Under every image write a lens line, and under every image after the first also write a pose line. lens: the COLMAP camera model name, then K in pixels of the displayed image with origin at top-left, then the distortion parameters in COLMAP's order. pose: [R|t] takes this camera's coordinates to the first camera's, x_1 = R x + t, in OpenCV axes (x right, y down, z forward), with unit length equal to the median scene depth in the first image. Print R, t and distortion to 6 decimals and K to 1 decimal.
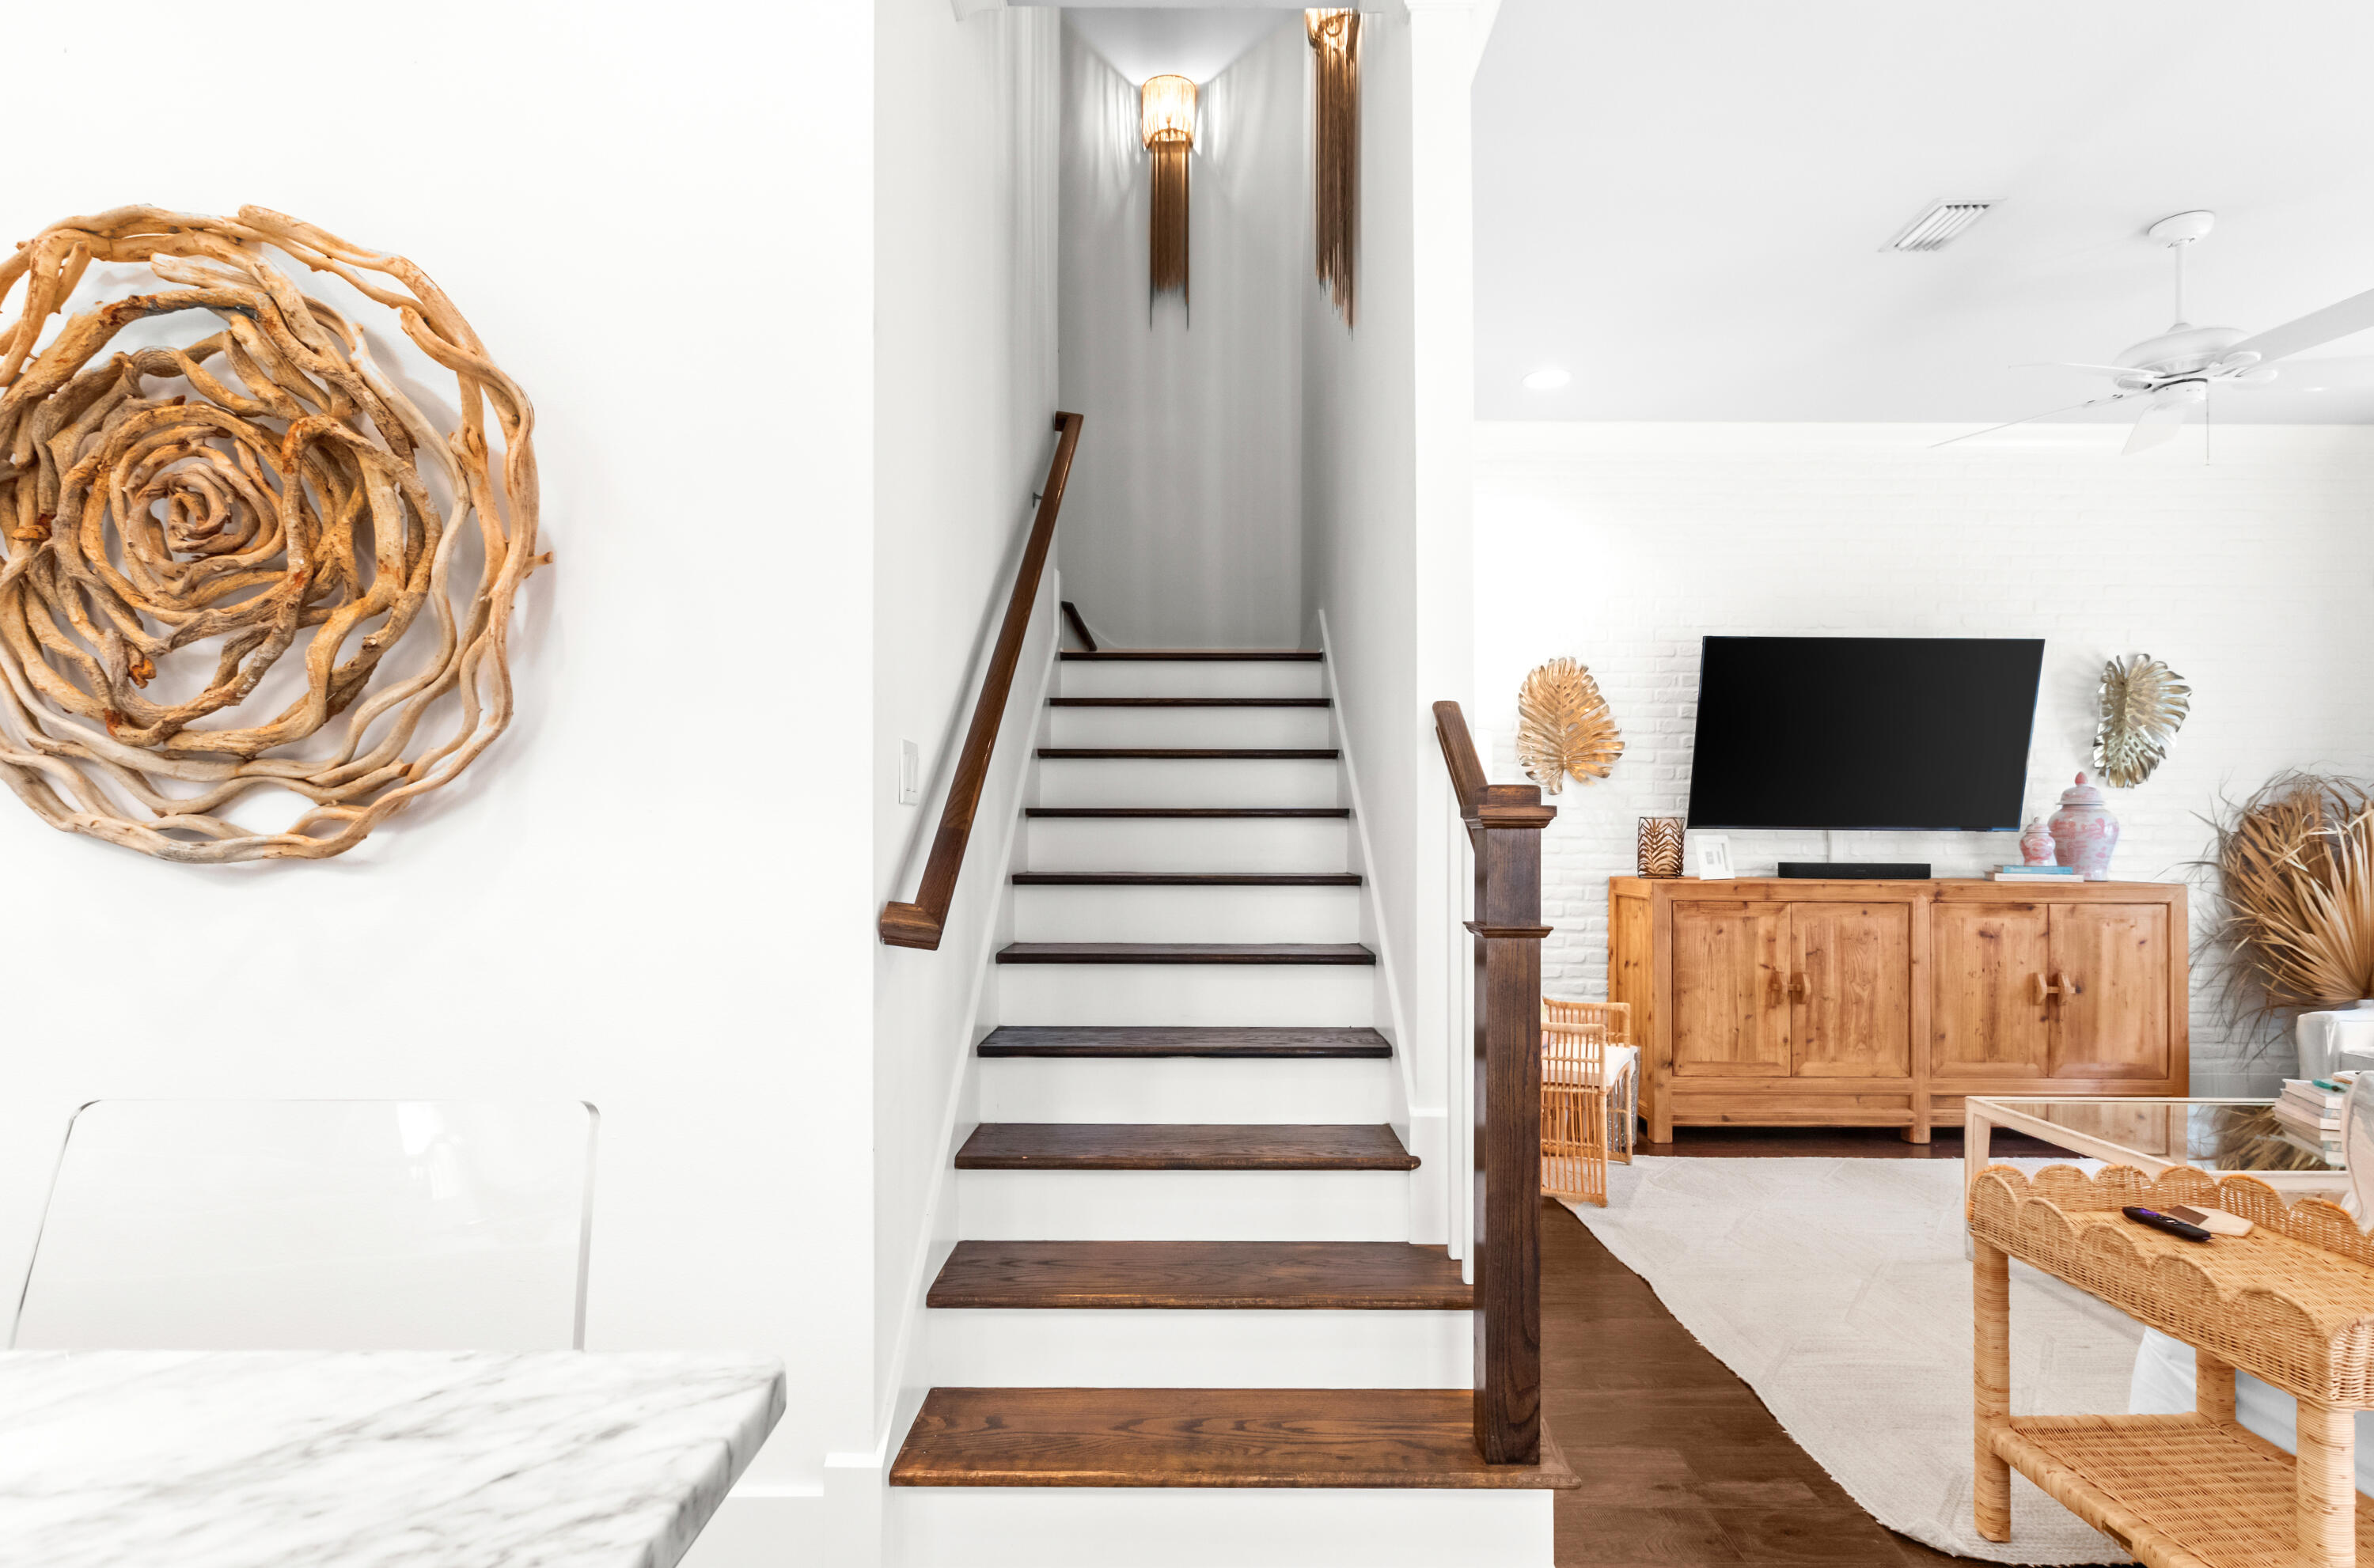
lens RADIAL K [[1157.0, 0, 1185.5], [0, 1157.0, 809.2], [0, 0, 1]] dist [0.003491, 0.000562]
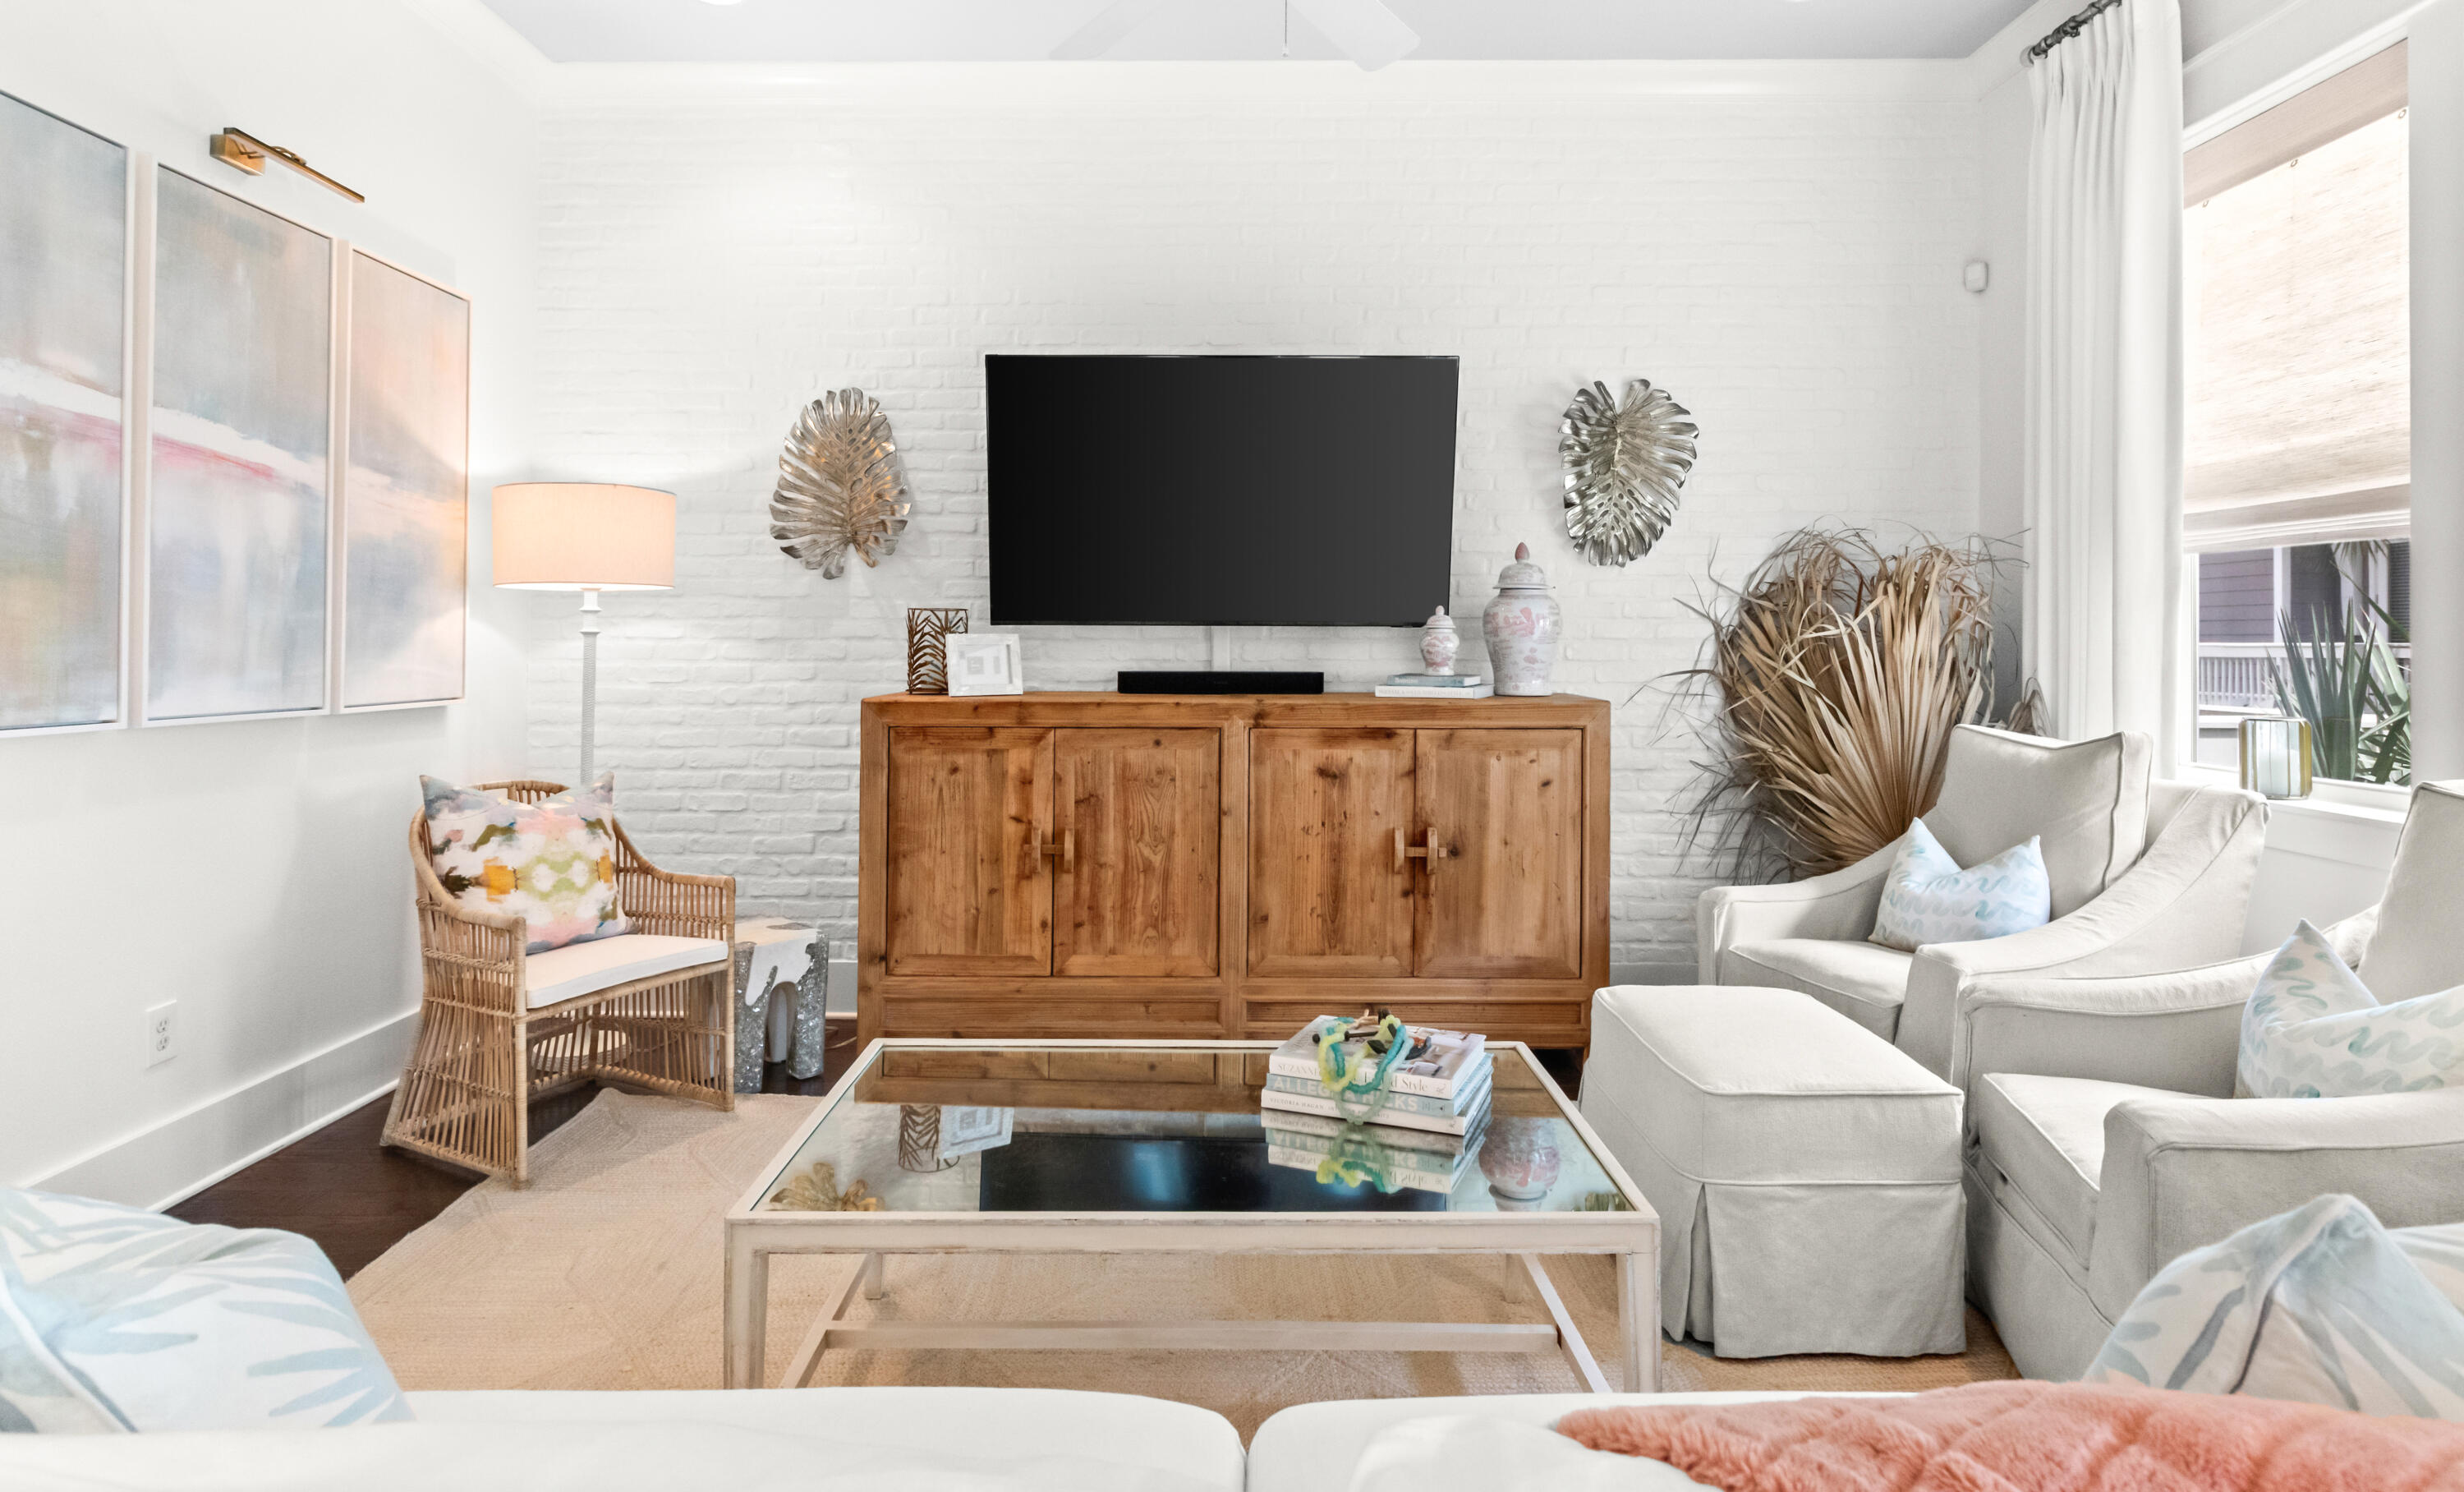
lens RADIAL K [[1360.0, 0, 1196.4], [0, 1360.0, 599.1], [0, 0, 1]] dist [-0.005287, 0.000240]
pose [[0.999956, -0.003545, -0.008732, 0.618171], [0.003498, 0.999979, -0.005380, 0.006480], [0.008751, 0.005349, 0.999947, 0.172994]]
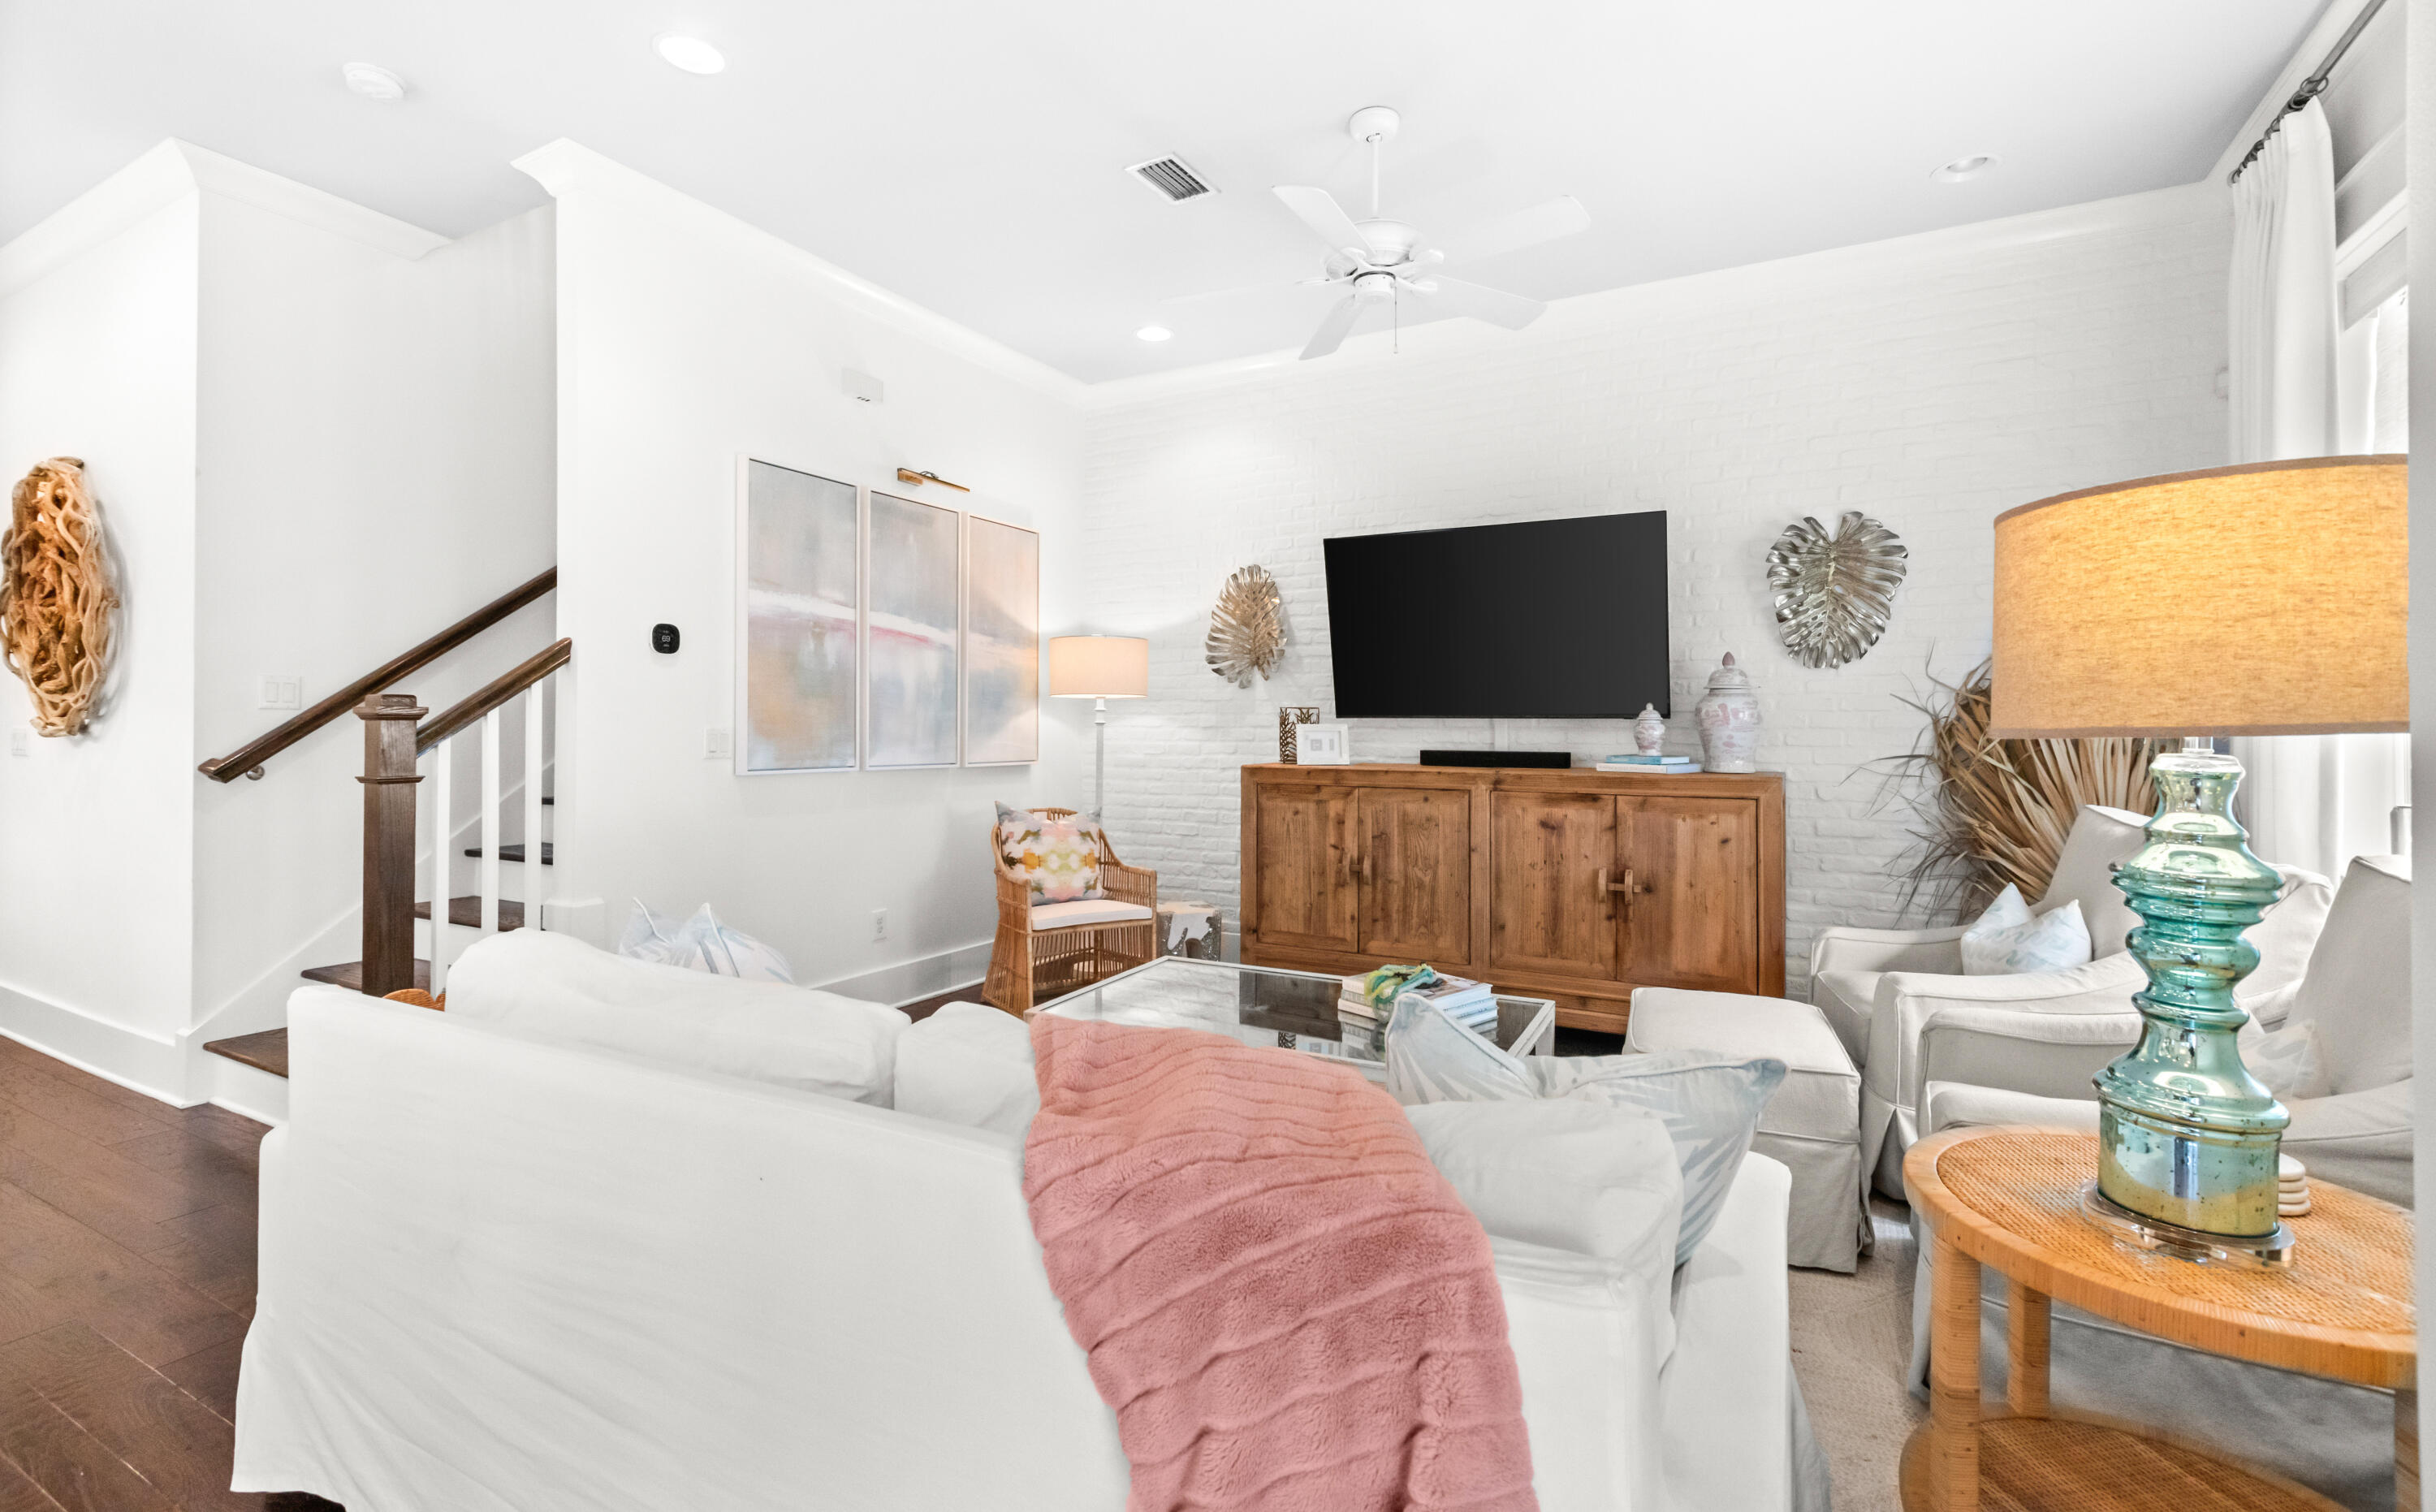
lens RADIAL K [[1096.5, 0, 1166.1], [0, 1096.5, 689.5], [0, 0, 1]] dist [0.001411, 0.000276]
pose [[0.871096, -0.018621, -0.490759, 0.863737], [0.012955, 0.999804, -0.014940, 0.004004], [0.490941, 0.006656, 0.871167, 0.044419]]
